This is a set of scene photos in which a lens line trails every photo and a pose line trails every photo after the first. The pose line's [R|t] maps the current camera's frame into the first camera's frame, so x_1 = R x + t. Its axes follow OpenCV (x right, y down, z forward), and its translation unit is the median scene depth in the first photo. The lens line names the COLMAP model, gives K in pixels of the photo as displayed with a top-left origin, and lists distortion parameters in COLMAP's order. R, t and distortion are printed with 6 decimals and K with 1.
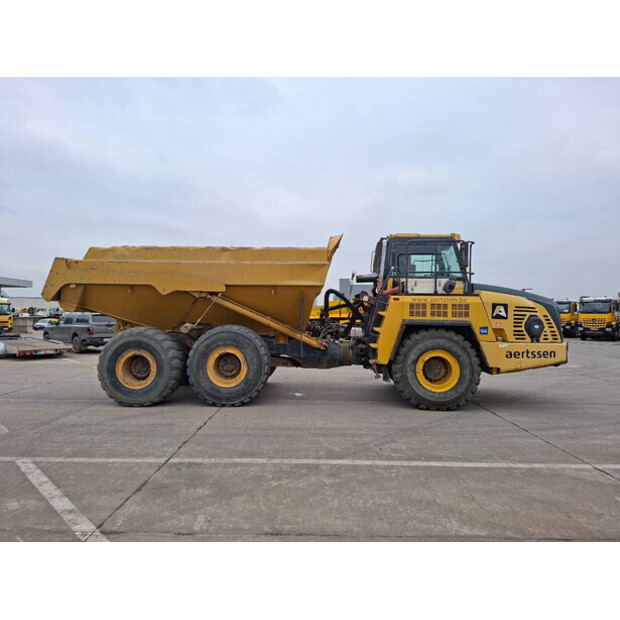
lens RADIAL K [[429.1, 0, 306.8], [0, 429.1, 307.9], [0, 0, 1]] dist [0.120928, -0.132919]
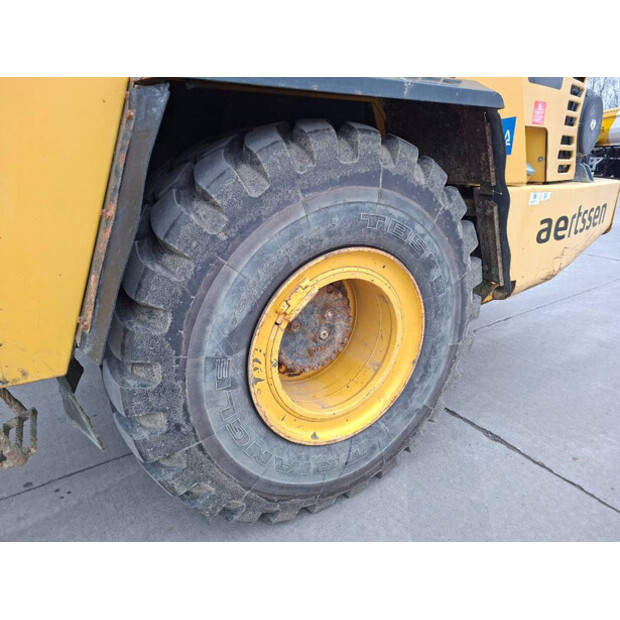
lens RADIAL K [[429.1, 0, 306.8], [0, 429.1, 307.9], [0, 0, 1]] dist [0.120928, -0.132919]
pose [[0.815398, -0.203404, 0.541990, 0.178921], [-0.003125, 0.934679, 0.355478, 0.054144], [-0.578893, -0.291550, 0.761500, 0.851396]]
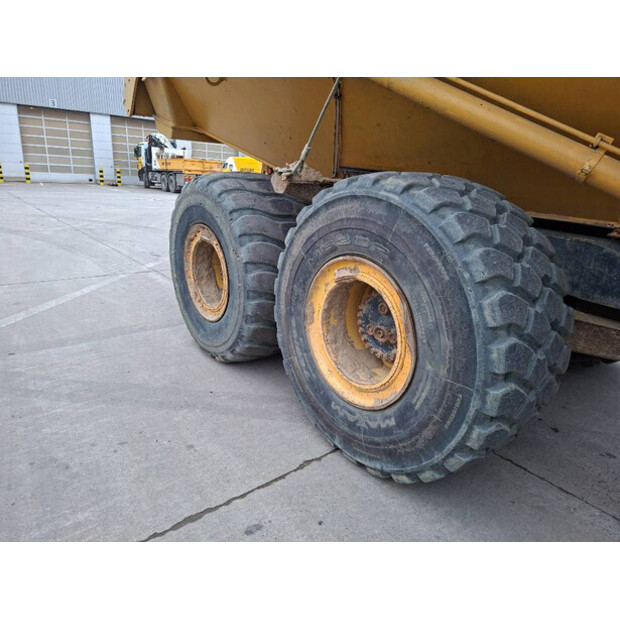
lens RADIAL K [[429.1, 0, 306.8], [0, 429.1, 307.9], [0, 0, 1]] dist [0.120928, -0.132919]
pose [[0.634657, 0.246802, -0.732325, -0.011308], [-0.026344, 0.953991, 0.298675, 0.043420], [0.772345, -0.170264, 0.611959, 0.821848]]
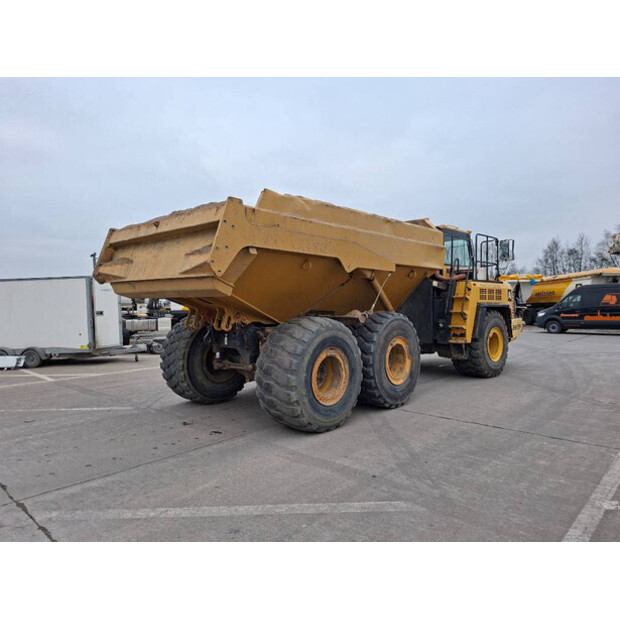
lens RADIAL K [[429.1, 0, 306.8], [0, 429.1, 307.9], [0, 0, 1]] dist [0.120928, -0.132919]
pose [[0.667190, -0.019772, 0.744625, -0.942975], [-0.002679, 0.999577, 0.028942, 0.009243], [-0.744882, -0.021305, 0.666856, 0.572569]]
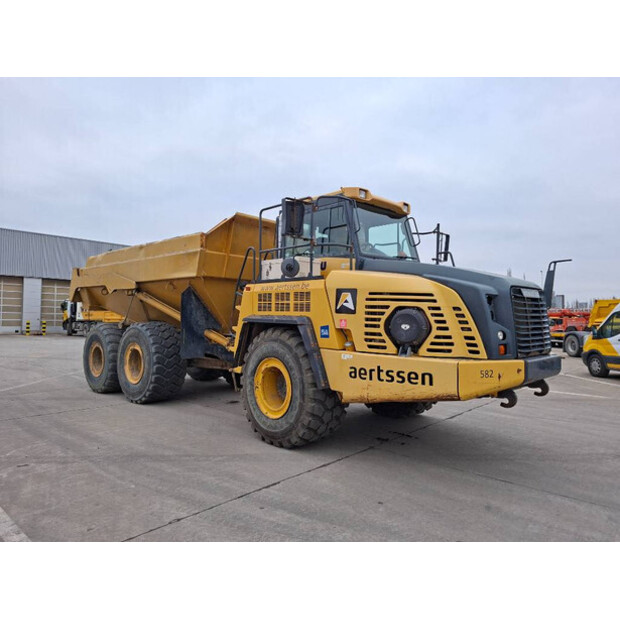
lens RADIAL K [[429.1, 0, 306.8], [0, 429.1, 307.9], [0, 0, 1]] dist [0.120928, -0.132919]
pose [[0.750662, -0.014747, -0.660522, 0.797203], [0.005990, 0.999862, -0.015516, 0.026361], [0.660659, 0.007691, 0.750646, 0.504412]]
